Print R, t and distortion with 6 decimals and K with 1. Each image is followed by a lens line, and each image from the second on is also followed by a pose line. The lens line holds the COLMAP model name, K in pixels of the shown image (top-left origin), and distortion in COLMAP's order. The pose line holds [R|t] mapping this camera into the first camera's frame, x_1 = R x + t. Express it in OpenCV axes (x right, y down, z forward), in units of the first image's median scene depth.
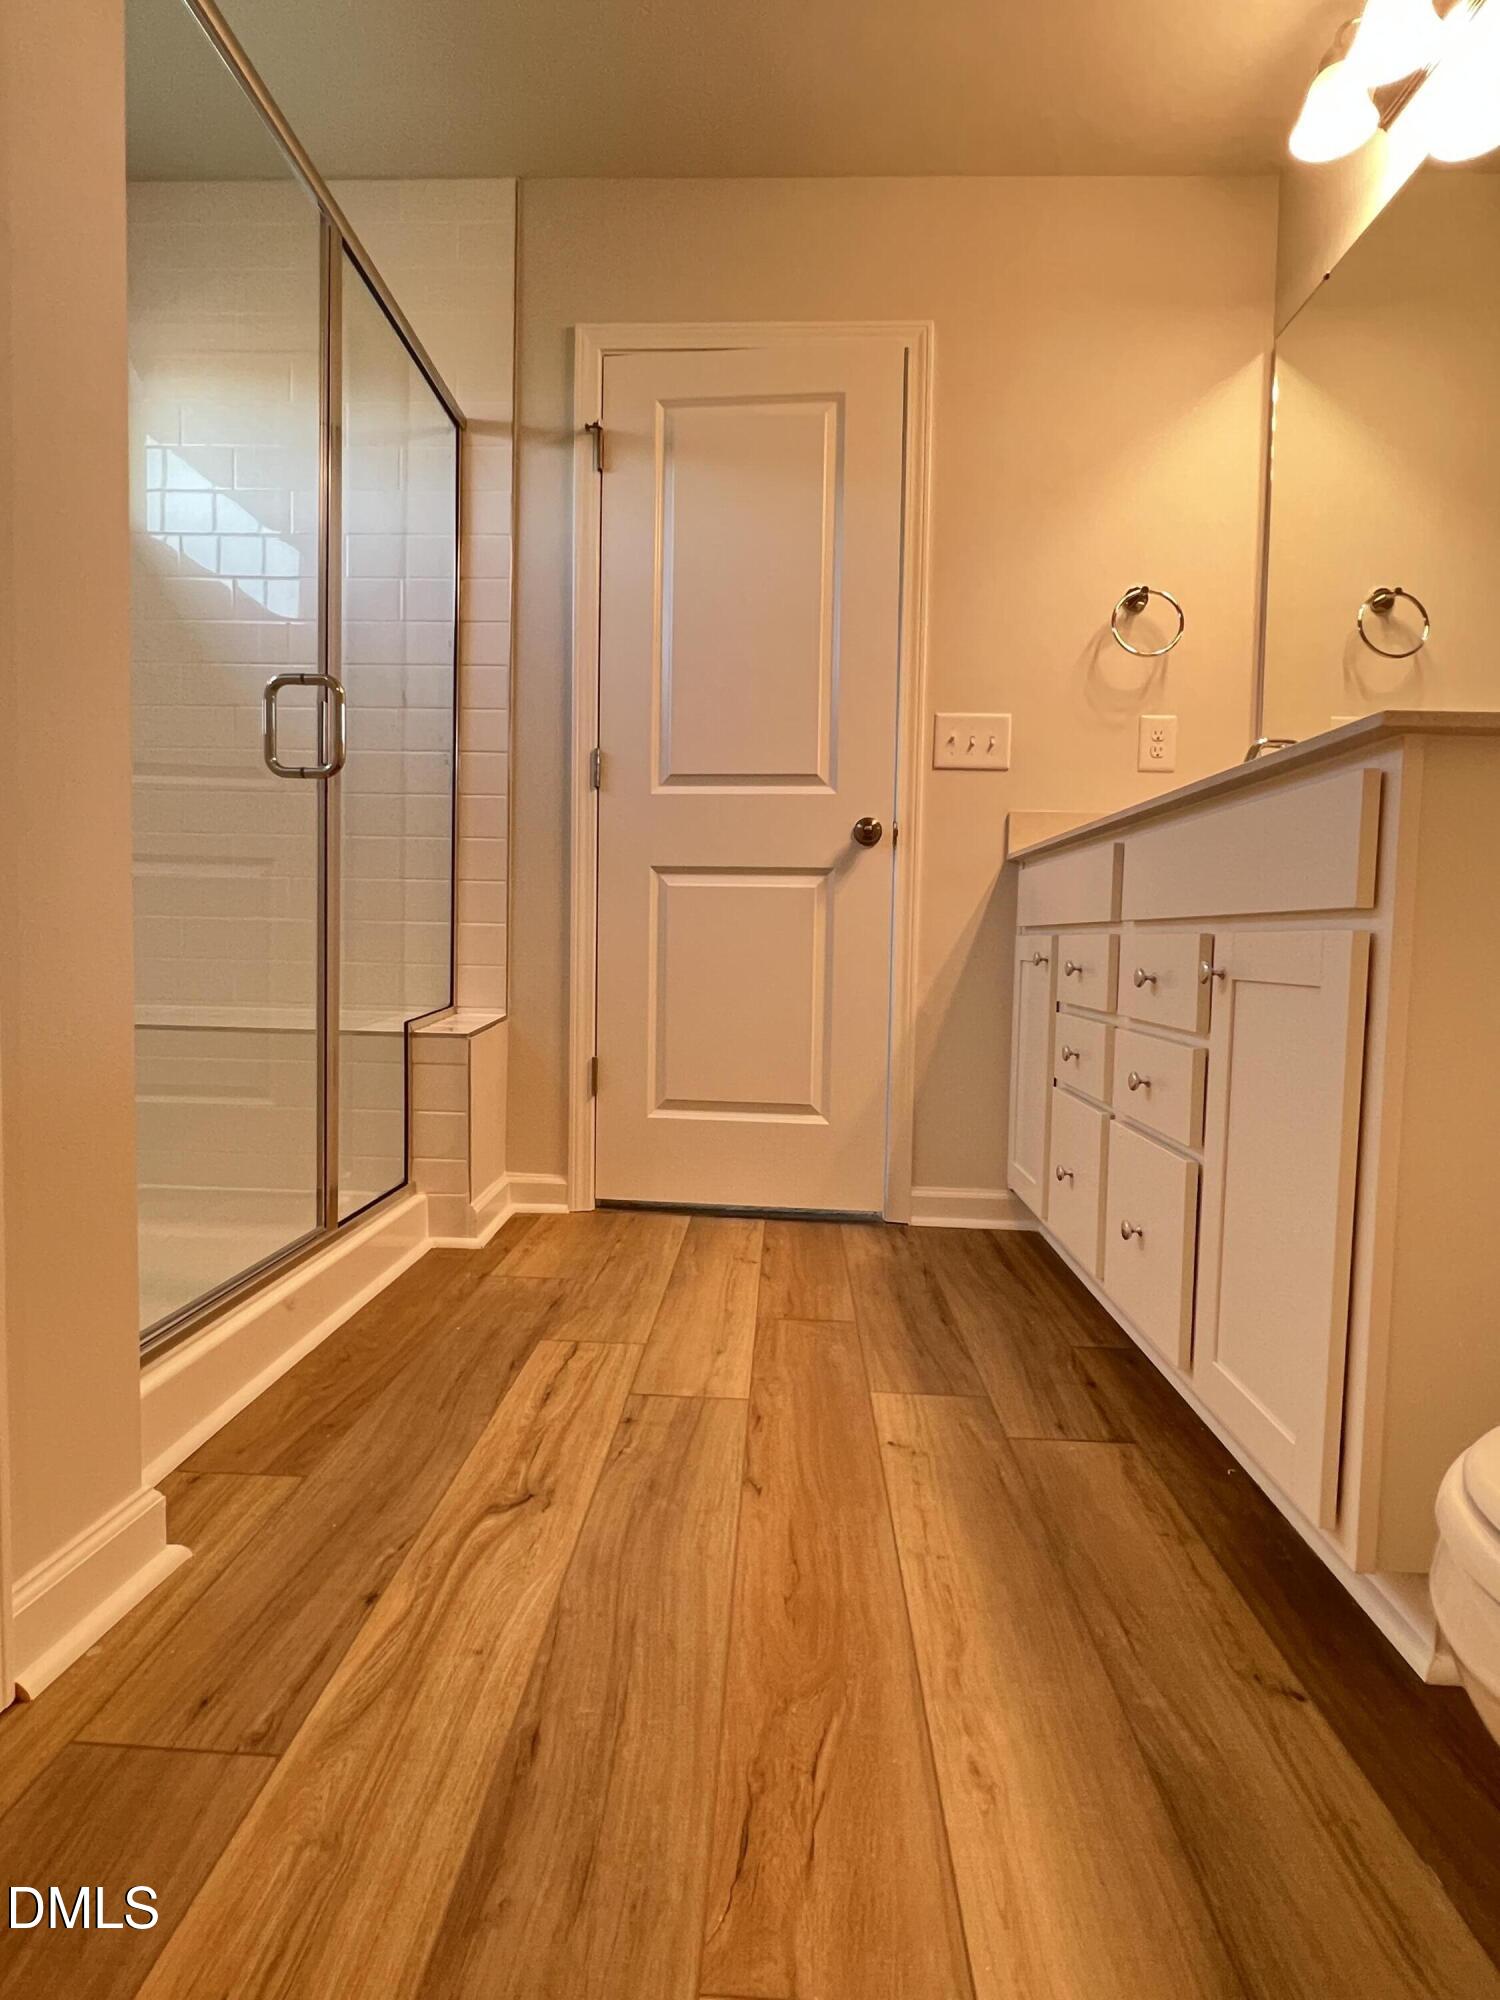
lens RADIAL K [[1072.3, 0, 751.1], [0, 1072.3, 1000.0], [0, 0, 1]] dist [0.003990, 0.000578]
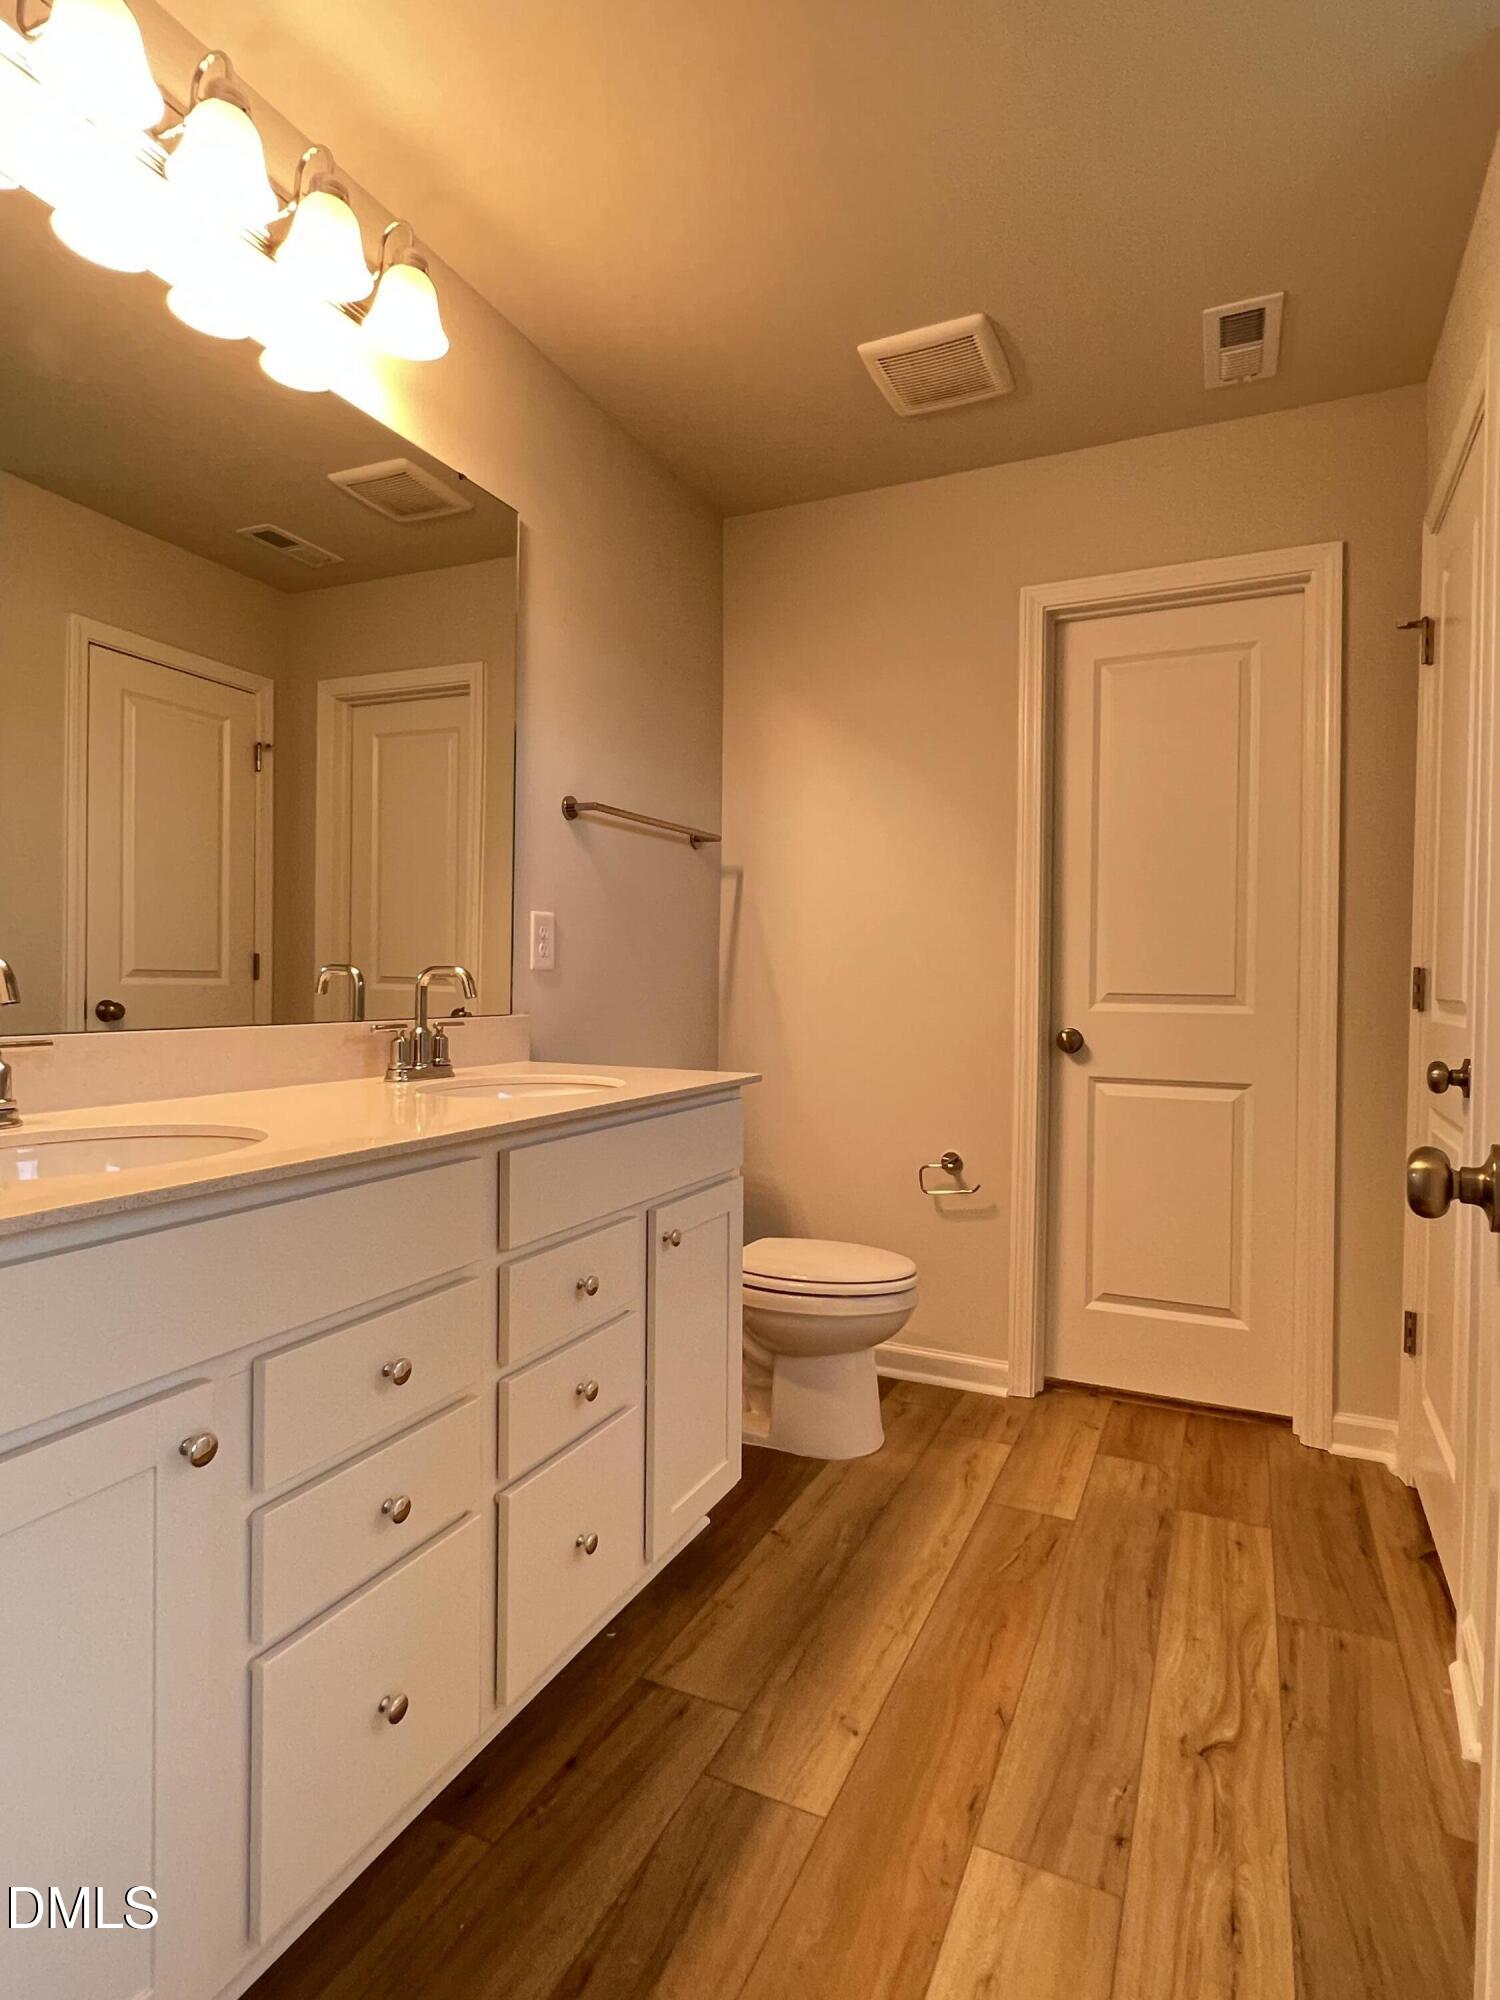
lens RADIAL K [[1072.3, 0, 754.2], [0, 1072.3, 992.4], [0, 0, 1]] dist [0.003990, 0.000578]
pose [[-0.922939, -0.041307, 0.382724, -0.165308], [-0.013932, 0.997159, 0.074025, -0.424151], [-0.384694, 0.062989, -0.920892, 2.139563]]
